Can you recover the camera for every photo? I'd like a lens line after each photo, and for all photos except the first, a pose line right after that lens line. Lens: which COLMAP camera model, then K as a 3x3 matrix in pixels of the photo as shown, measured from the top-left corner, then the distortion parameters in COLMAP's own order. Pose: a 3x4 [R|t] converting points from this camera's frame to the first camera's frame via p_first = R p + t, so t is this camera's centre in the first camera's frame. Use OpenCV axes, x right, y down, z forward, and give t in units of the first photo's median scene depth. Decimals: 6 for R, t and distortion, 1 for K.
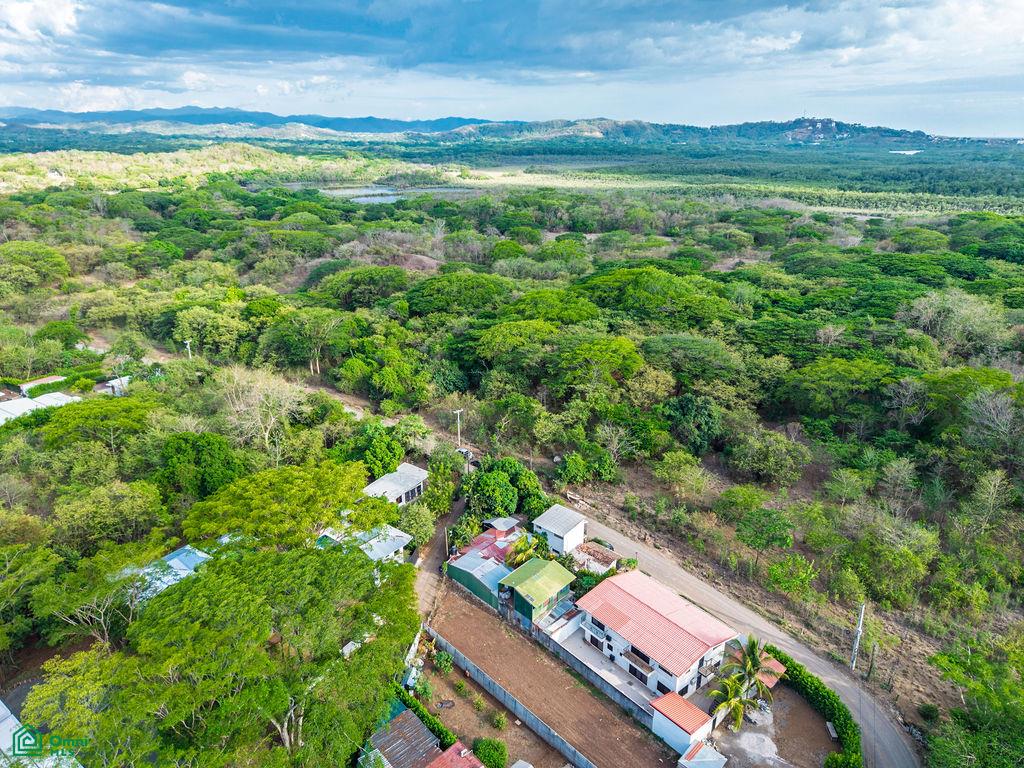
lens RADIAL K [[695.6, 0, 512.0], [0, 695.6, 384.0], [0, 0, 1]] dist [0.005727, -0.000041]
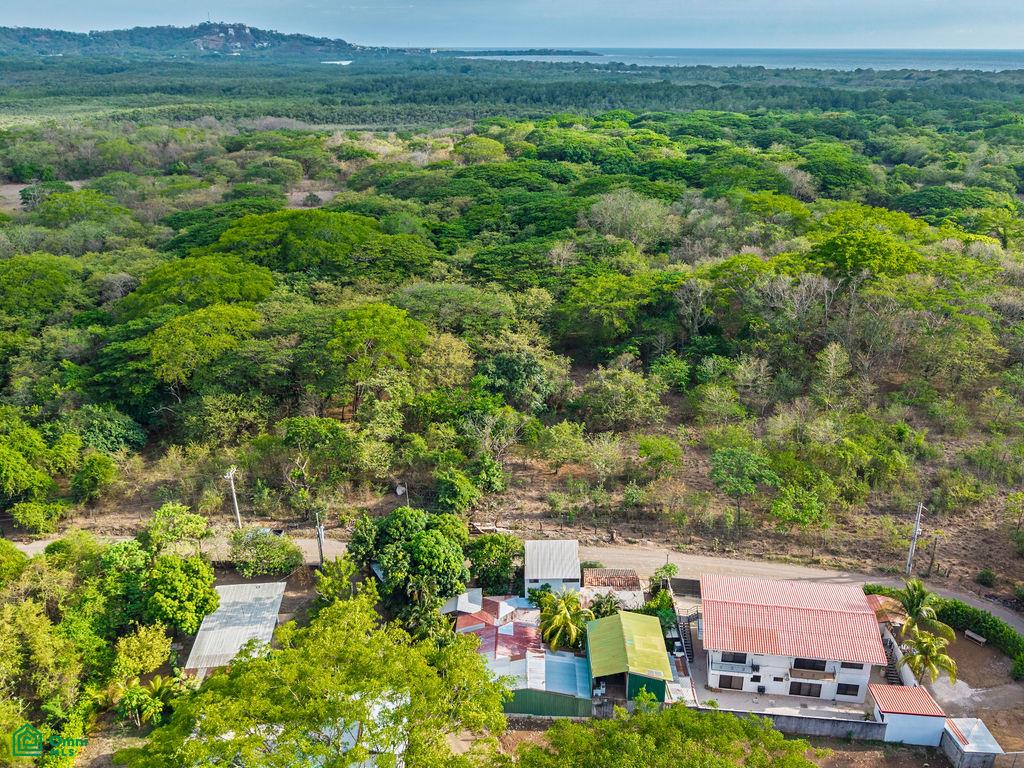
lens RADIAL K [[835.5, 0, 512.0], [0, 835.5, 384.0], [0, 0, 1]] dist [0.008950, -0.005435]
pose [[0.715703, -0.261376, 0.647651, -0.110252], [0.238534, 0.963047, 0.125064, -0.020865], [-0.656407, 0.064978, 0.751603, 0.094849]]
